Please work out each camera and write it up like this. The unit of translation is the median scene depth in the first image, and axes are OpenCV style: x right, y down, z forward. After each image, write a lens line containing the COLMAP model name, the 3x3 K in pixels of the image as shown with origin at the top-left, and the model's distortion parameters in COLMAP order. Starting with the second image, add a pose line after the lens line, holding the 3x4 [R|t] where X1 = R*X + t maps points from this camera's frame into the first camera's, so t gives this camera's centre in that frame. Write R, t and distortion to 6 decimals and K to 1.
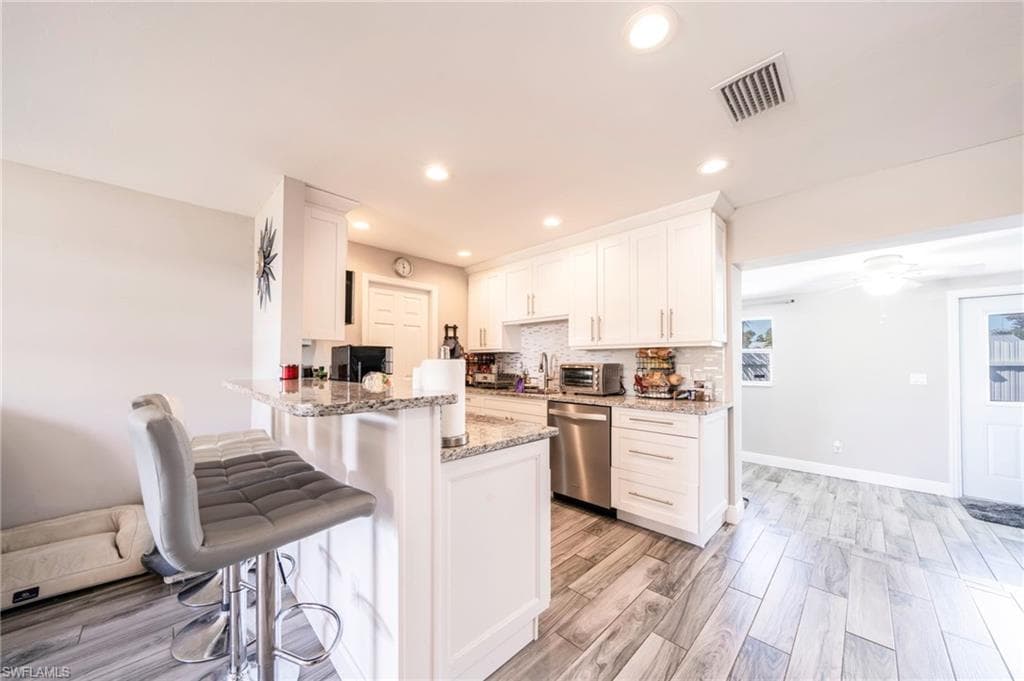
lens RADIAL K [[355.8, 0, 509.0], [0, 355.8, 357.4], [0, 0, 1]] dist [-0.002325, -0.000466]
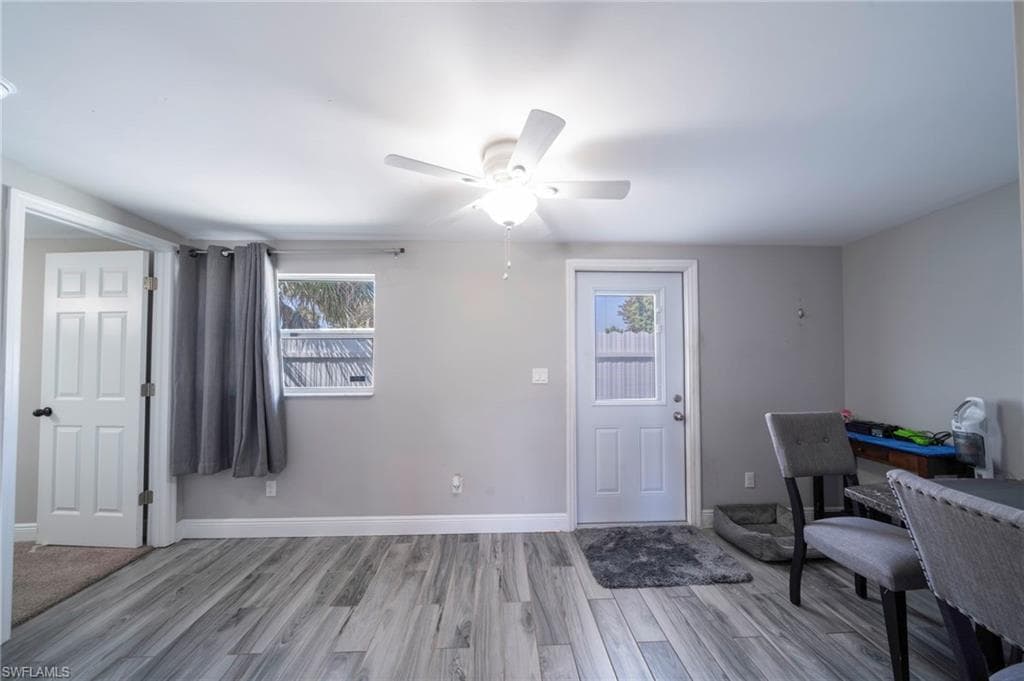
lens RADIAL K [[354.4, 0, 512.5], [0, 354.4, 346.3], [0, 0, 1]] dist [-0.007634, -0.000219]
pose [[0.678046, 0.011209, 0.734934, 0.738392], [-0.006910, 0.999937, -0.008876, 0.008020], [-0.734987, 0.000940, 0.678081, 0.697642]]
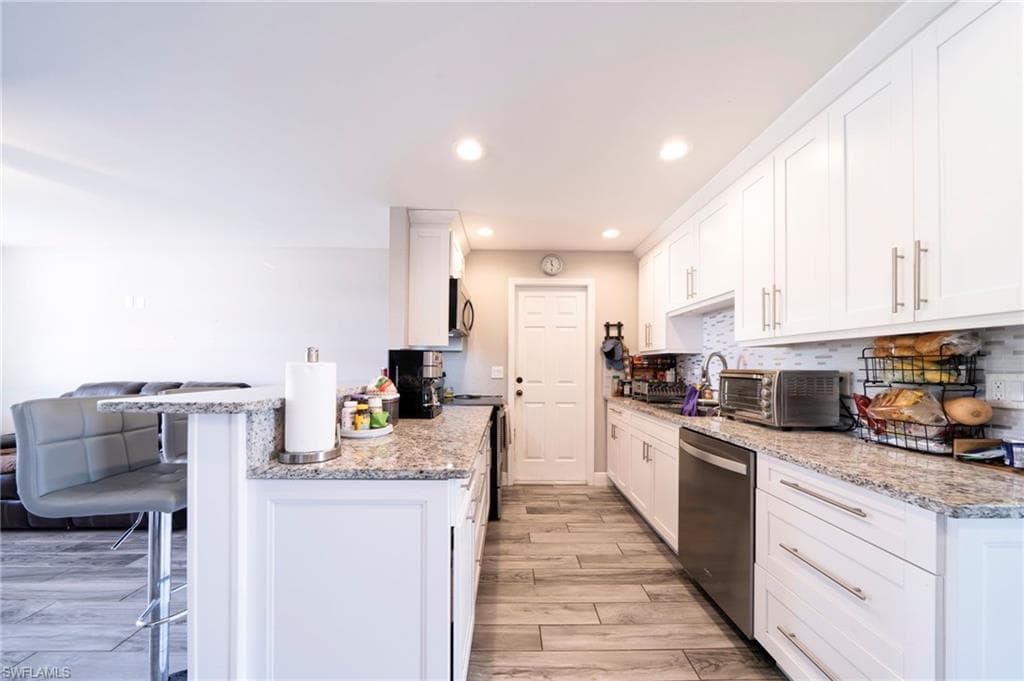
lens RADIAL K [[355.8, 0, 510.8], [0, 355.8, 365.7], [0, 0, 1]] dist [-0.002325, -0.000466]
pose [[0.716602, 0.001694, -0.697480, 0.357255], [0.005159, 0.999957, 0.007729, 0.004192], [0.697463, -0.009137, 0.716562, 0.327035]]
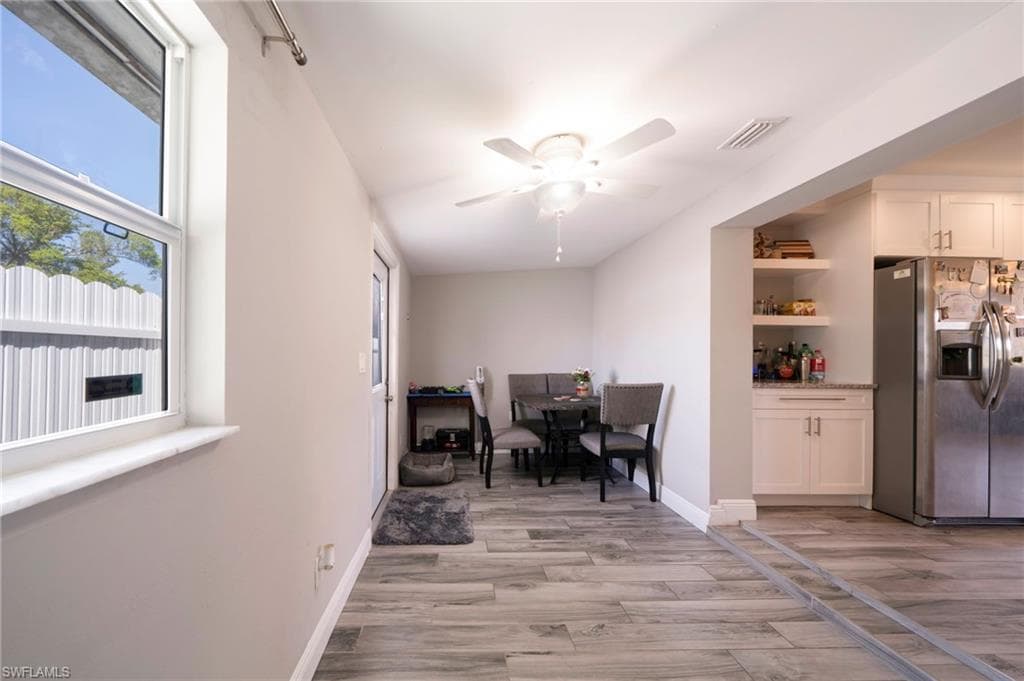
lens RADIAL K [[368.8, 0, 455.9], [0, 368.8, 354.5], [0, 0, 1]] dist [-0.003804, -0.000373]
pose [[-0.707962, -0.002611, 0.706245, 0.819429], [-0.017632, 0.999747, -0.013980, 0.065290], [-0.706030, -0.022350, -0.707829, 1.650738]]
